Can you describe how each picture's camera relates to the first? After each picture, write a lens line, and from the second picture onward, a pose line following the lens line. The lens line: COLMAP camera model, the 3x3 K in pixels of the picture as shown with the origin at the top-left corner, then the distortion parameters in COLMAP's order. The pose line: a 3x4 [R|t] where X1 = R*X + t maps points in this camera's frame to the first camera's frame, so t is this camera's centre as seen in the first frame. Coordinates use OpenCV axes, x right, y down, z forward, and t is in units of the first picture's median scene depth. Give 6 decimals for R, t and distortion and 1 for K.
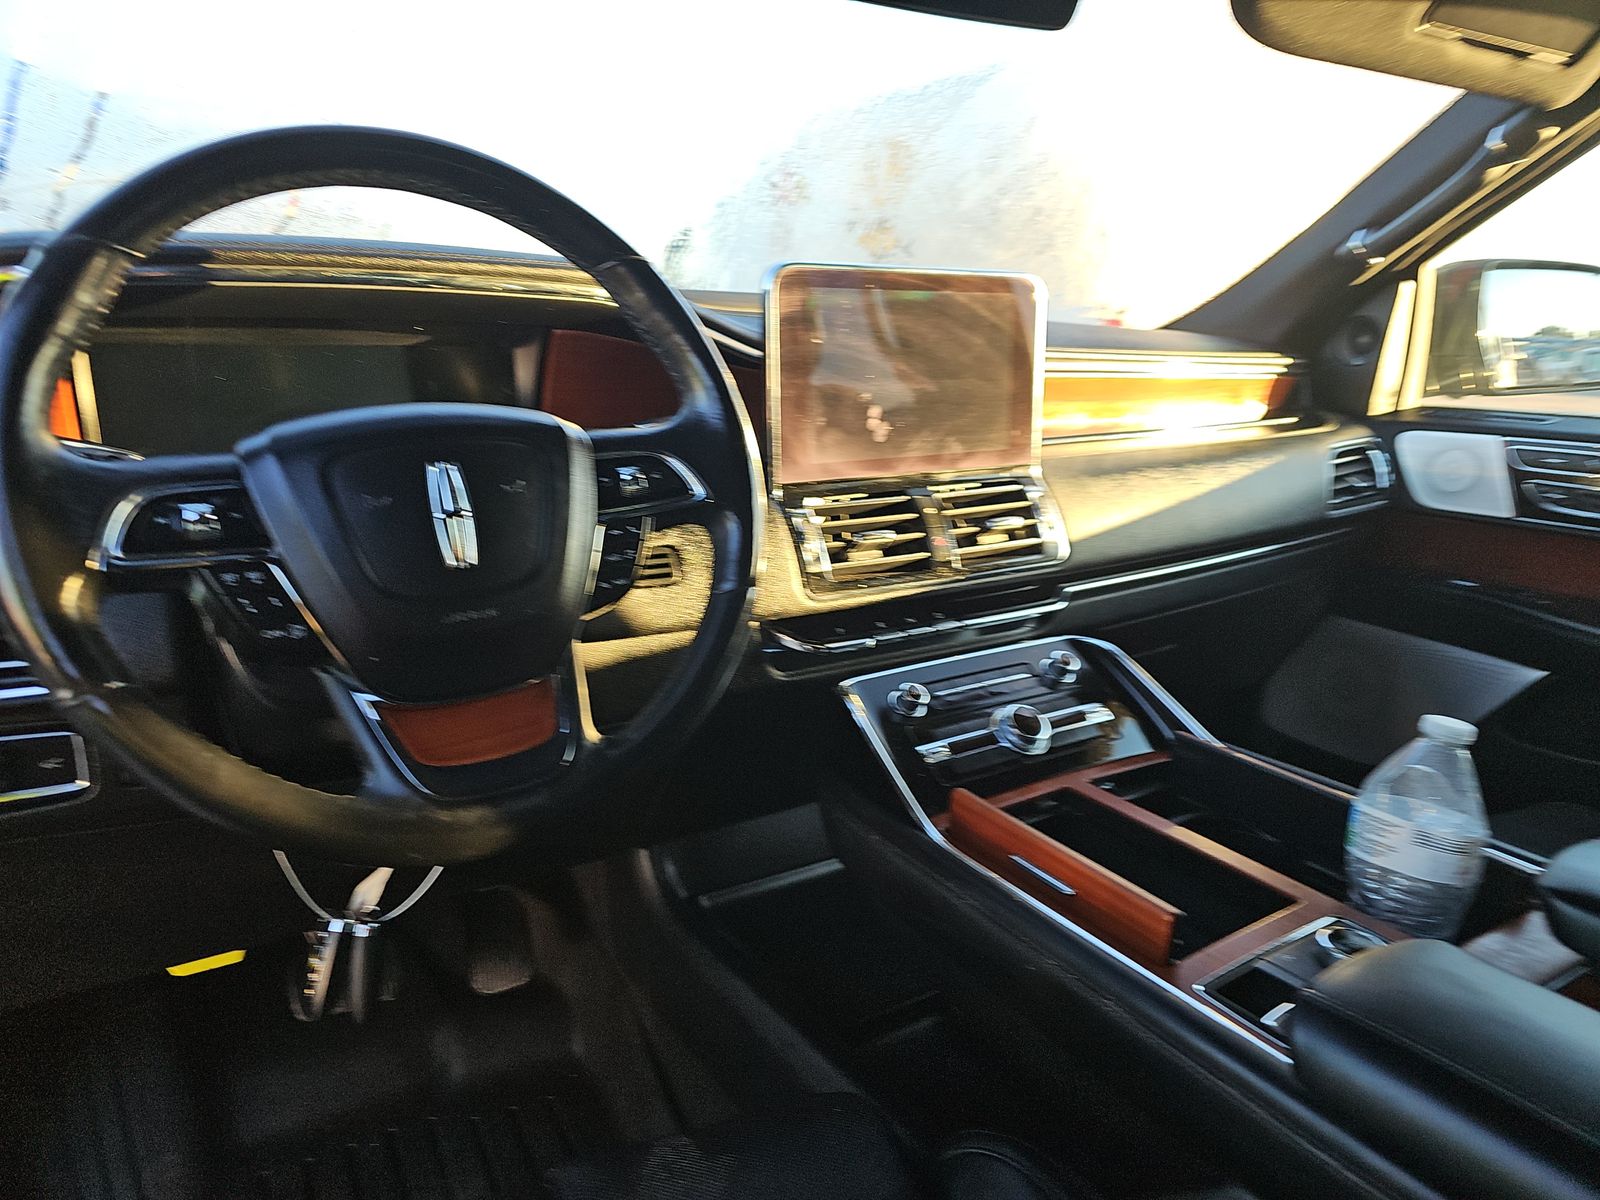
lens RADIAL K [[1025.1, 0, 753.5], [0, 1025.1, 605.9], [0, 0, 1]] dist [0.072437, -0.070382]
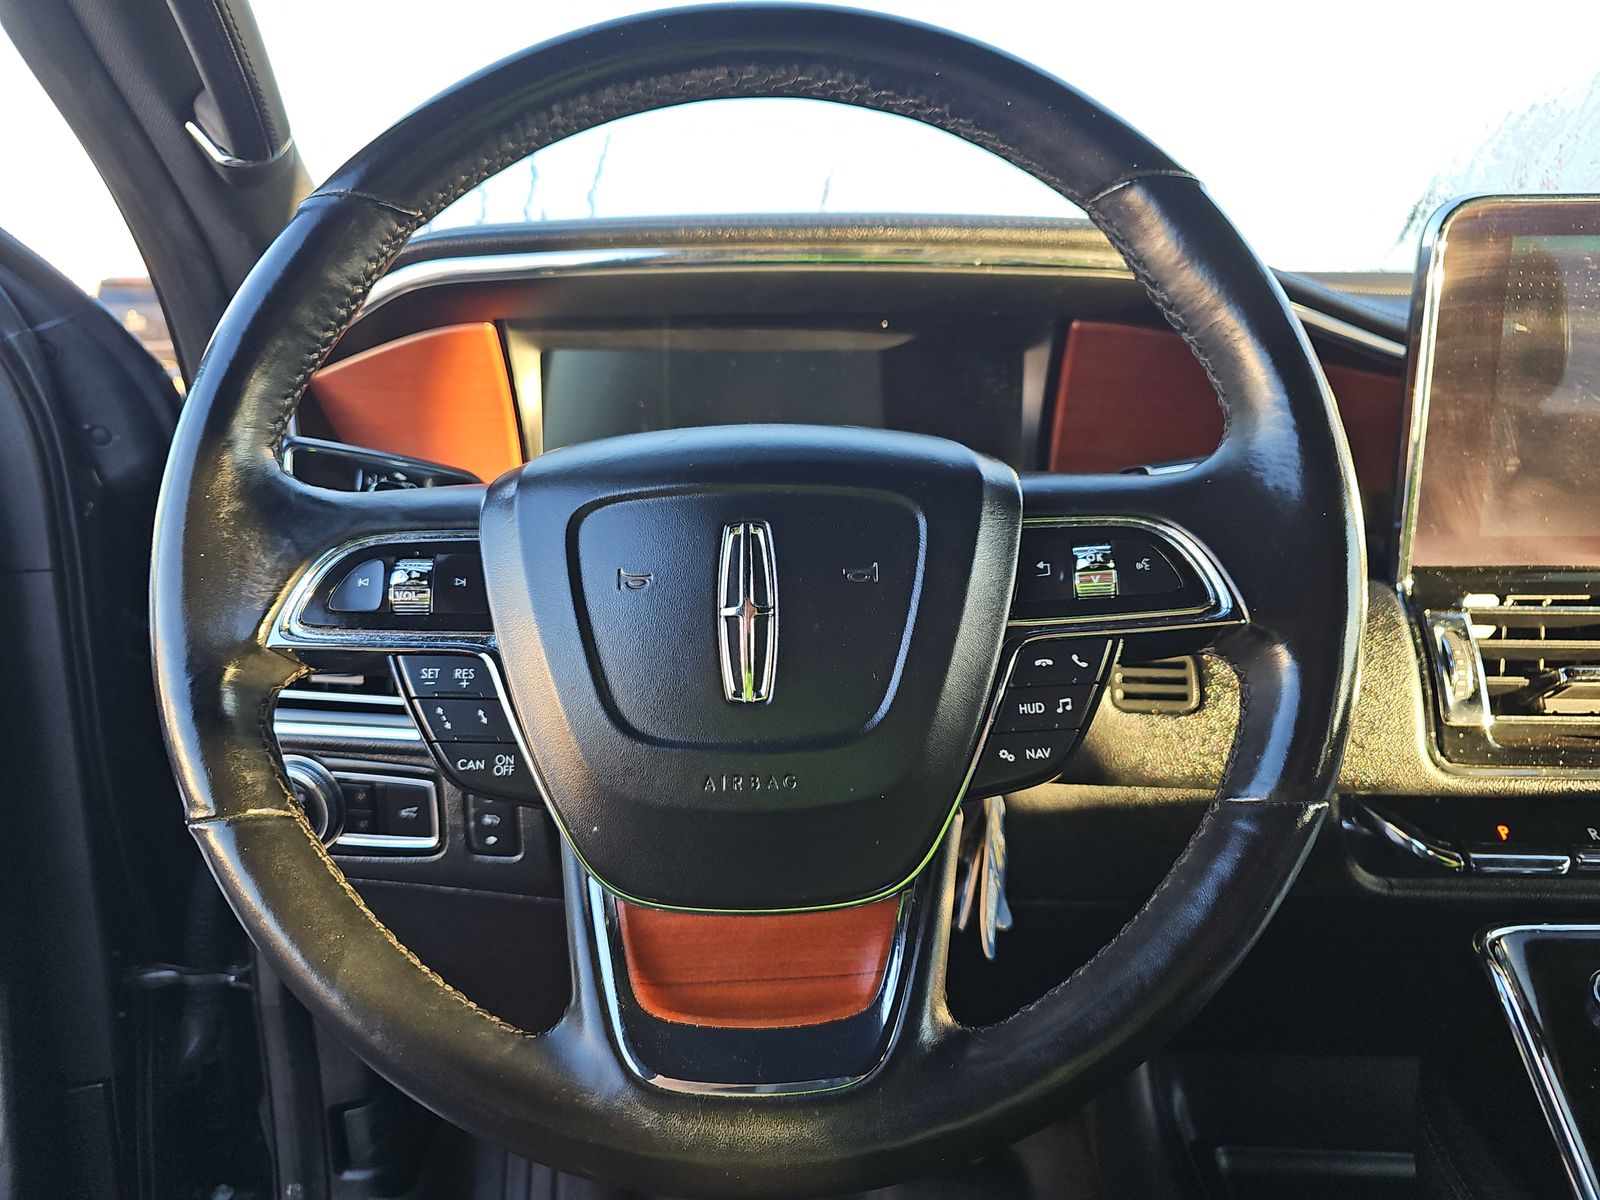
lens RADIAL K [[1025.1, 0, 753.5], [0, 1025.1, 605.9], [0, 0, 1]] dist [0.072437, -0.070382]
pose [[0.854318, 0.120957, -0.505479, 0.007840], [-0.127348, 0.991613, 0.022052, -0.063869], [0.503907, 0.045532, 0.862557, 0.293589]]
